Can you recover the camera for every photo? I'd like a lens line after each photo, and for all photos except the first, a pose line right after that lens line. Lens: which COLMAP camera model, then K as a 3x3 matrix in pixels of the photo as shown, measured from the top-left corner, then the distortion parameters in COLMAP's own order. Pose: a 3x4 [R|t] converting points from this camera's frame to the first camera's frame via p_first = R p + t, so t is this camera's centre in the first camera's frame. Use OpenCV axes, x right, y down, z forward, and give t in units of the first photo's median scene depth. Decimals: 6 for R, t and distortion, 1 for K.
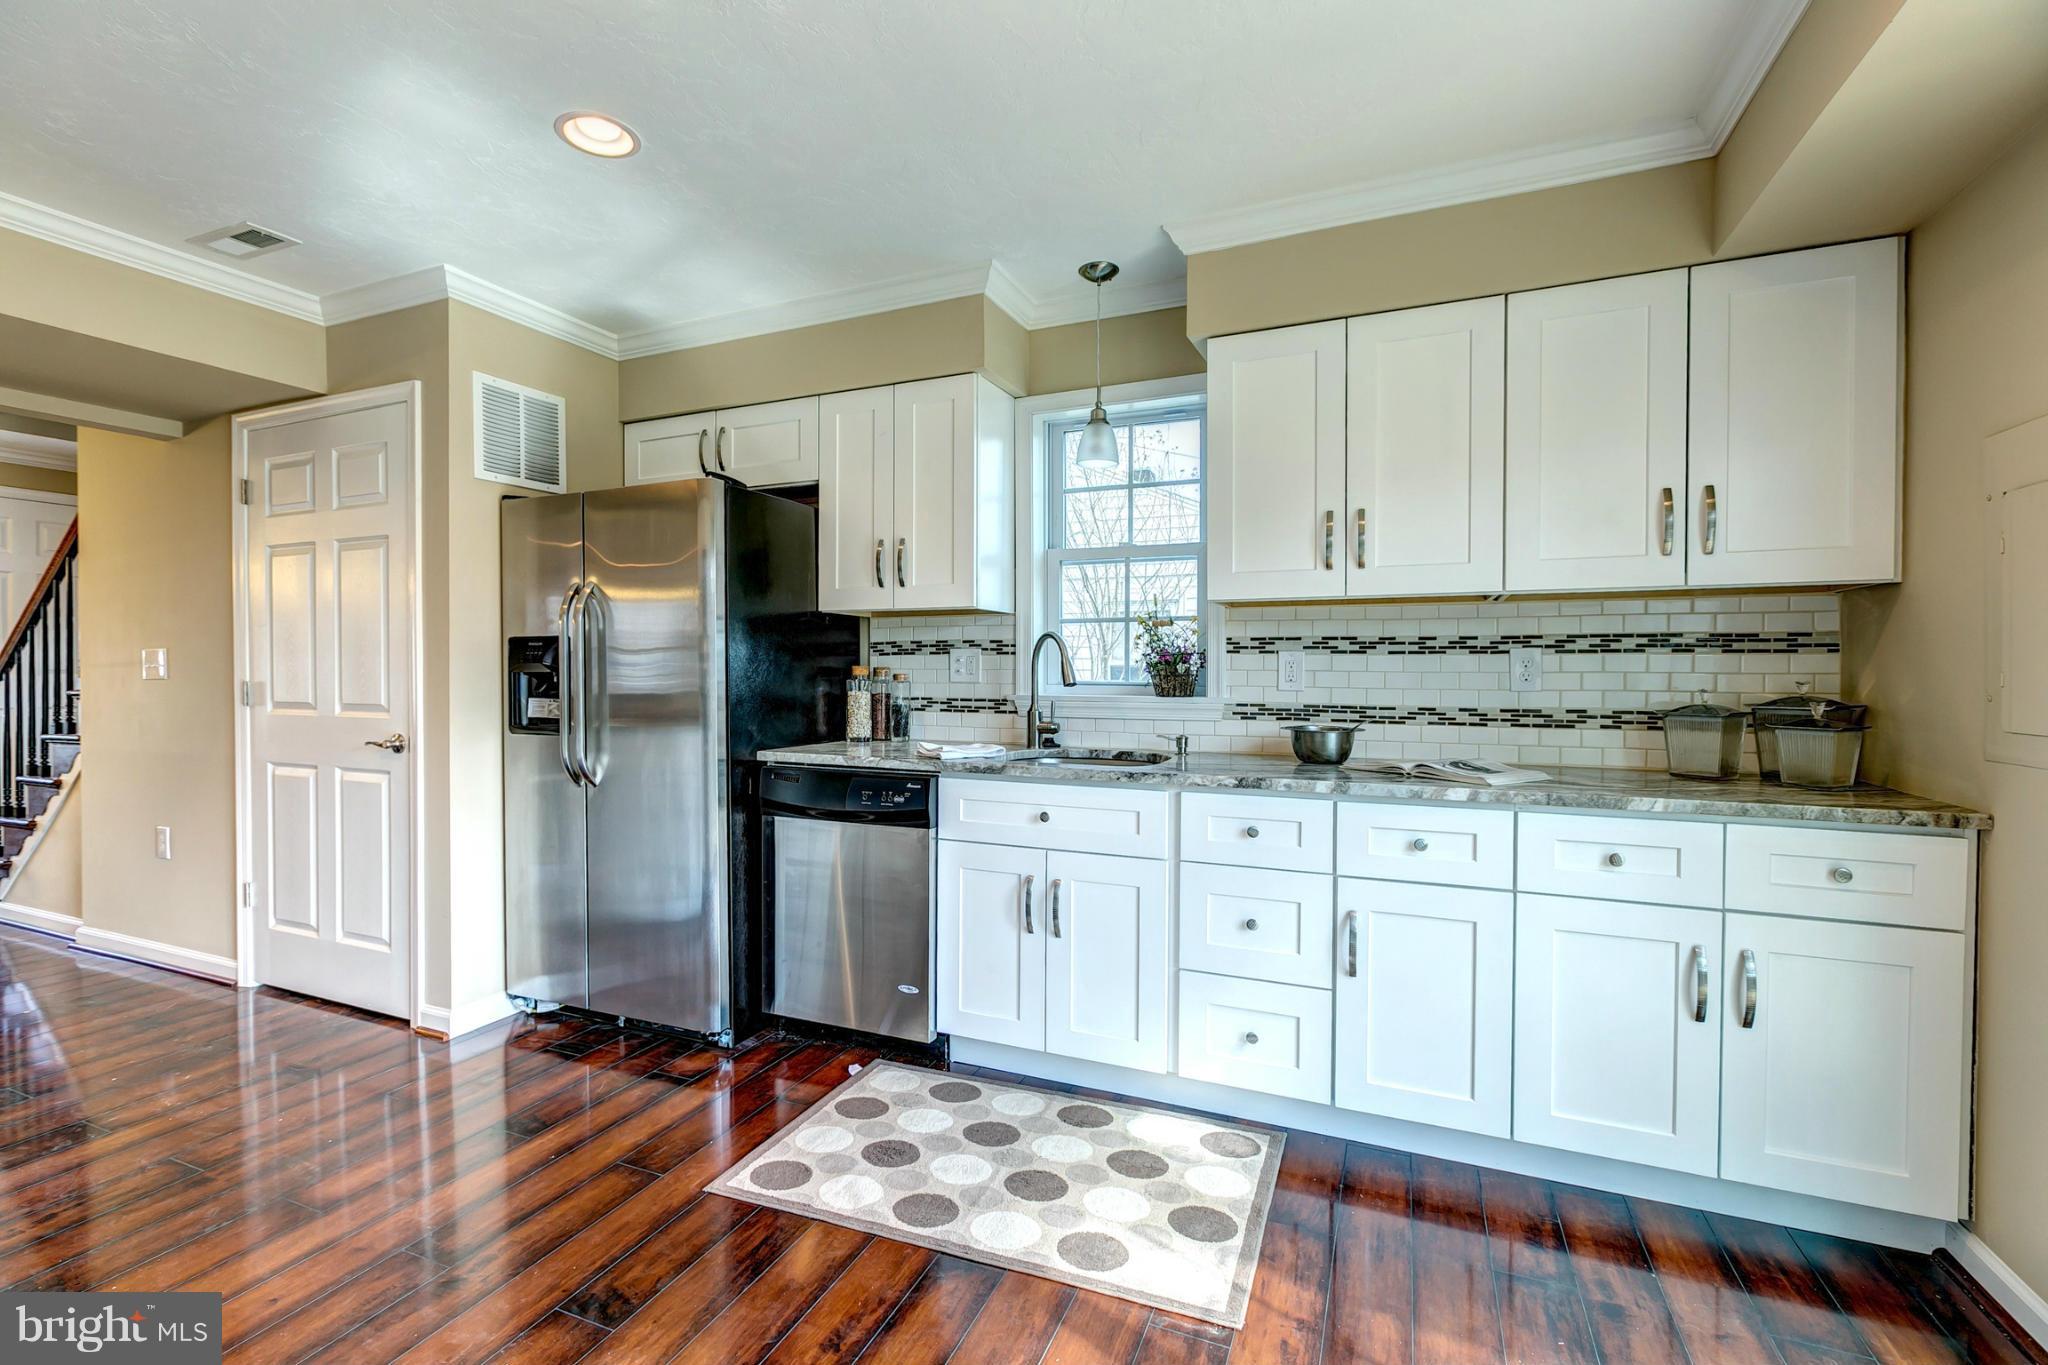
lens RADIAL K [[892.4, 0, 1024.0], [0, 892.4, 682.5], [0, 0, 1]] dist [-0.000129, 0.000647]
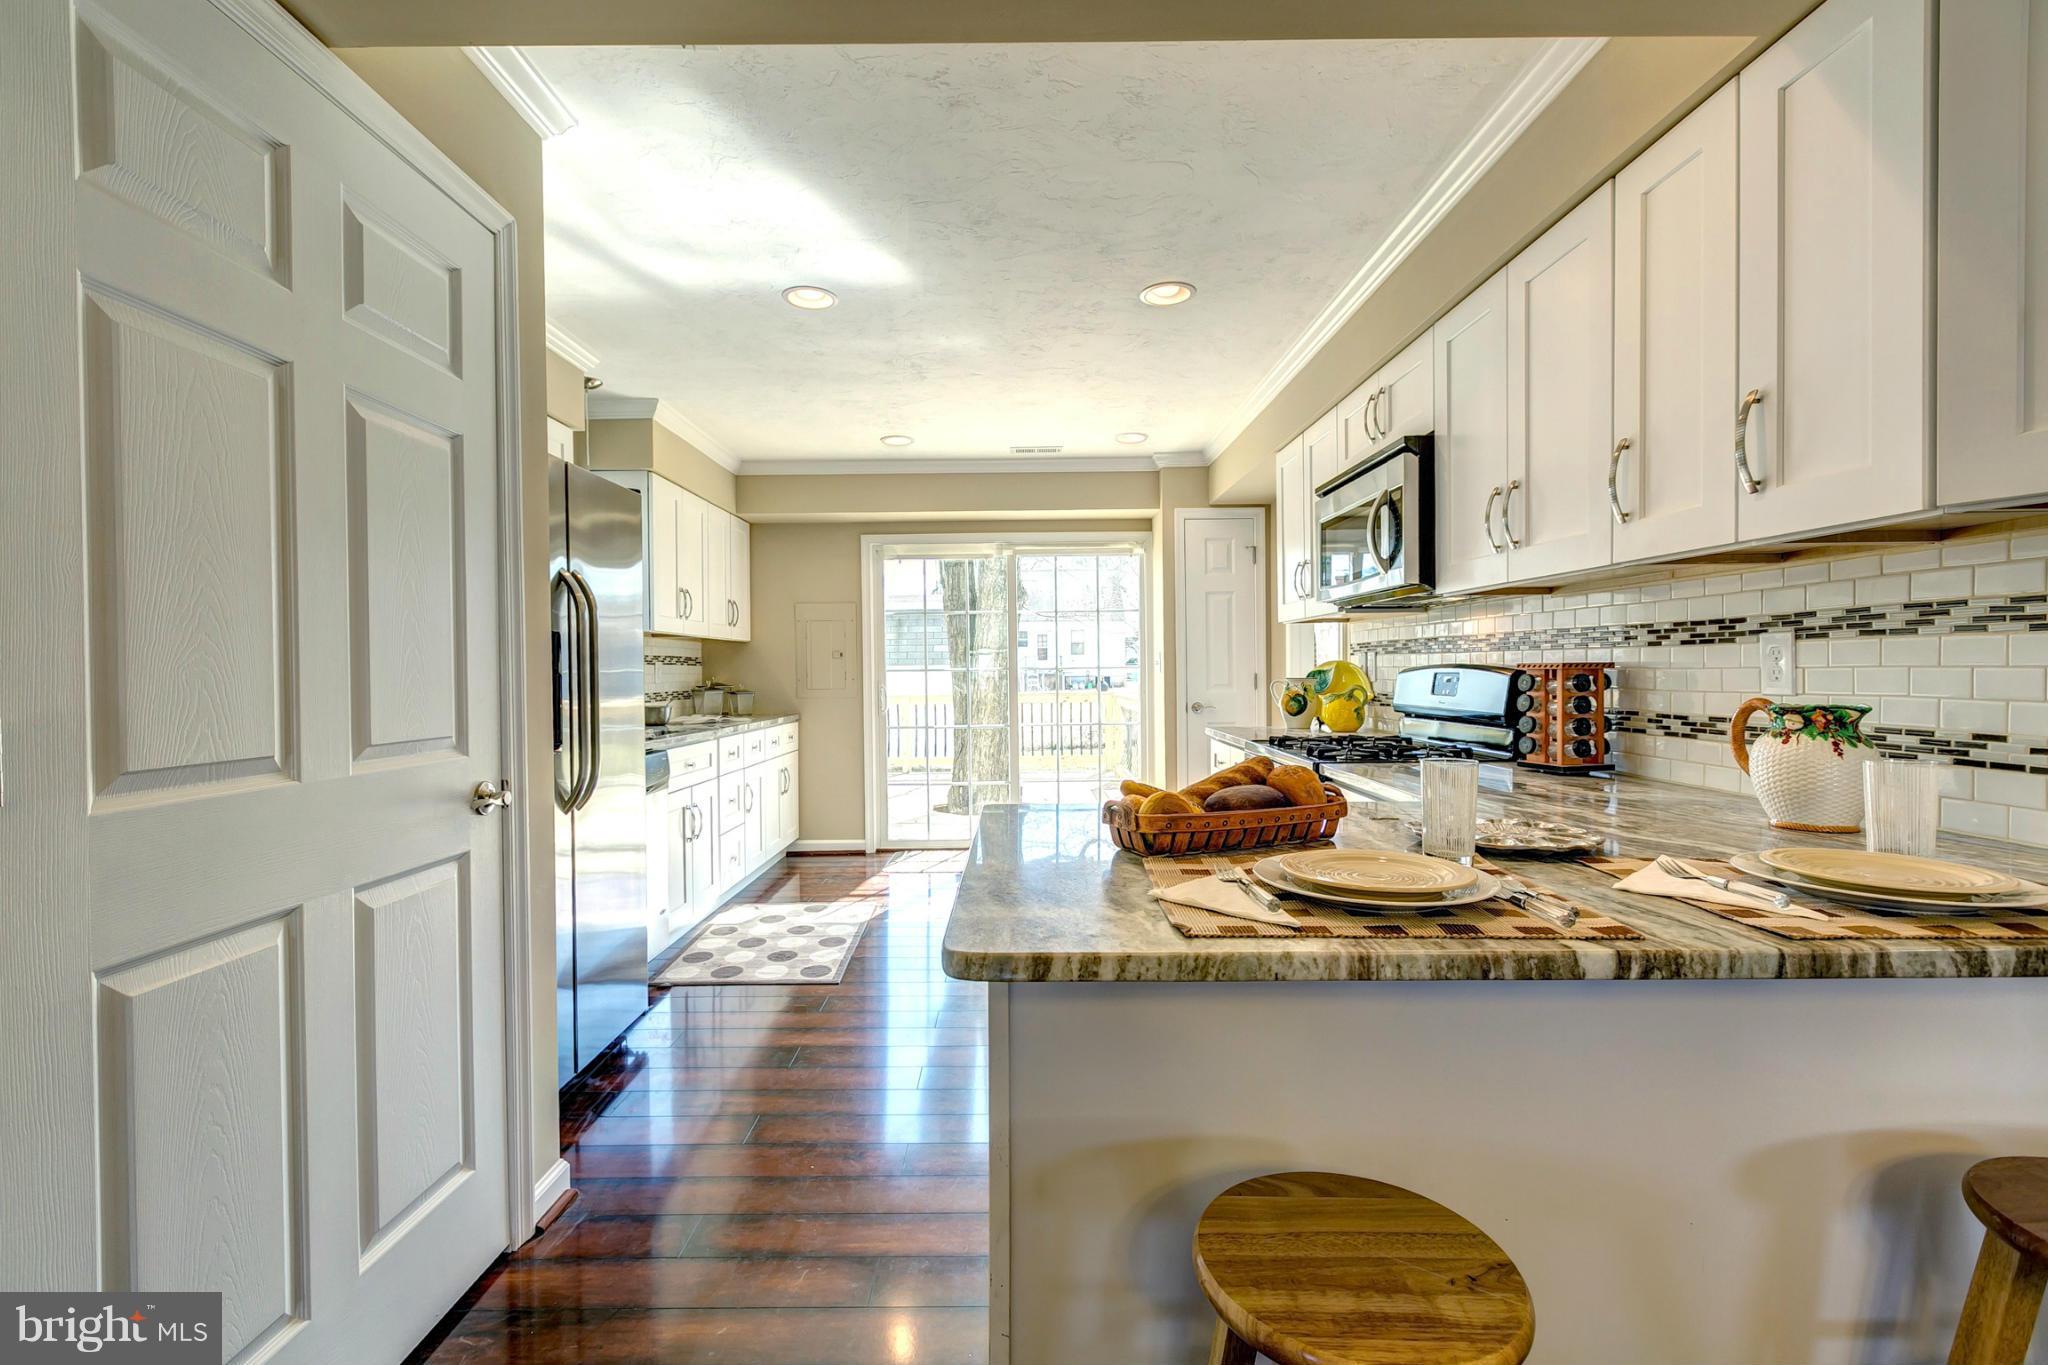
lens RADIAL K [[892.4, 0, 1024.0], [0, 892.4, 682.5], [0, 0, 1]] dist [-0.000129, 0.000647]
pose [[-0.395531, -0.009623, 0.918402, -1.801108], [0.021625, 0.999570, 0.019787, -0.014616], [-0.918198, 0.027686, -0.395153, 1.181881]]
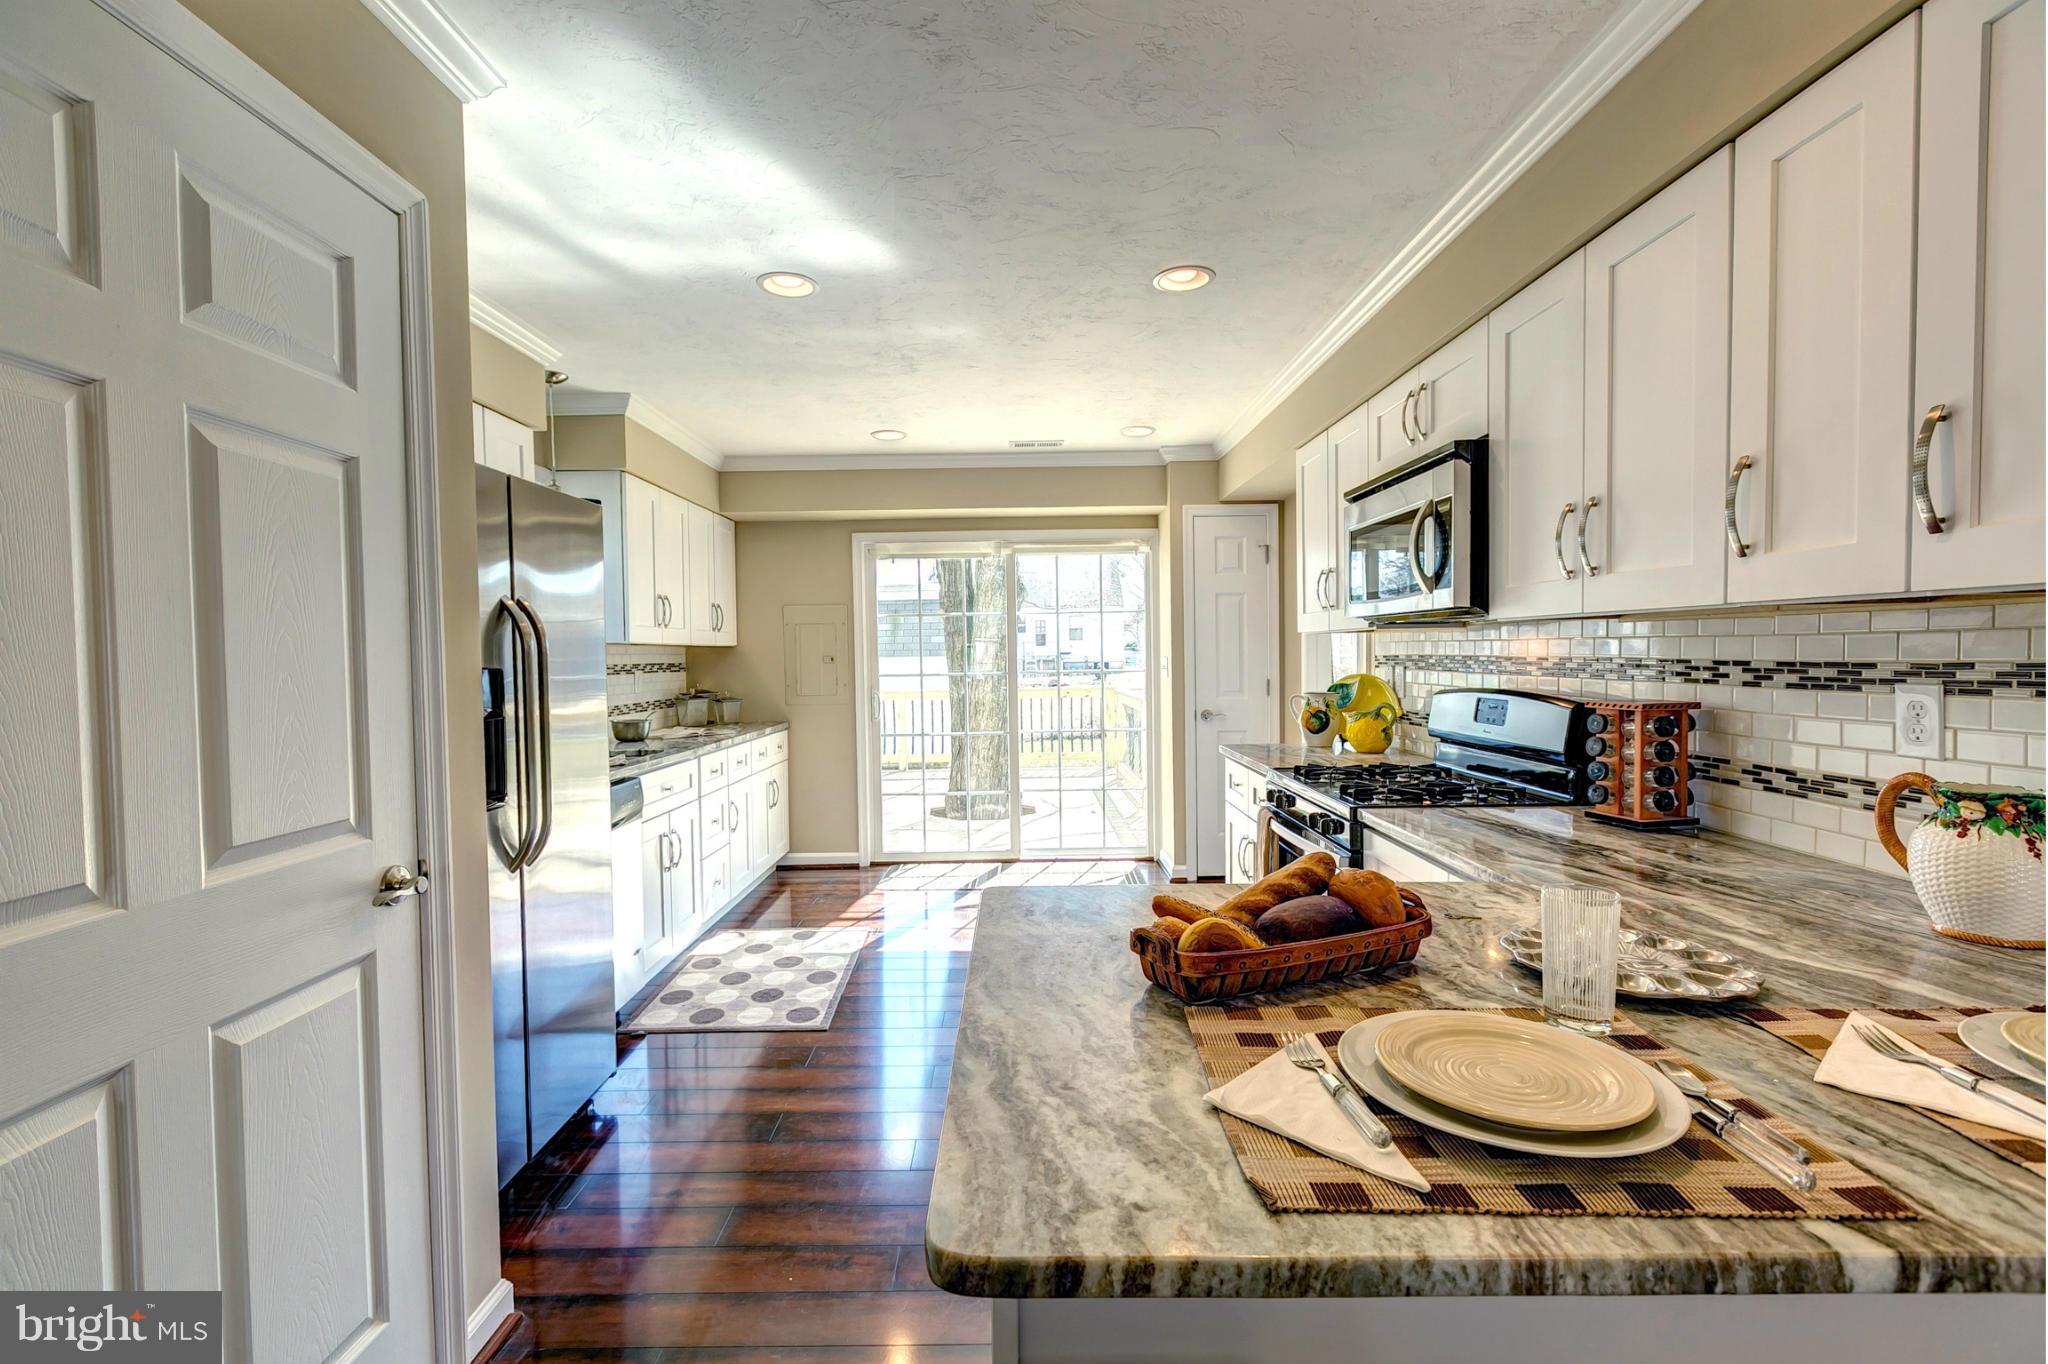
lens RADIAL K [[894.0, 0, 1021.3], [0, 894.0, 683.3], [0, 0, 1]] dist [-0.000566, -0.000350]
pose [[-0.394846, -0.025280, 0.918399, -1.690414], [0.025288, 0.998944, 0.038369, -0.070793], [-0.918399, 0.038374, -0.393790, 1.138921]]
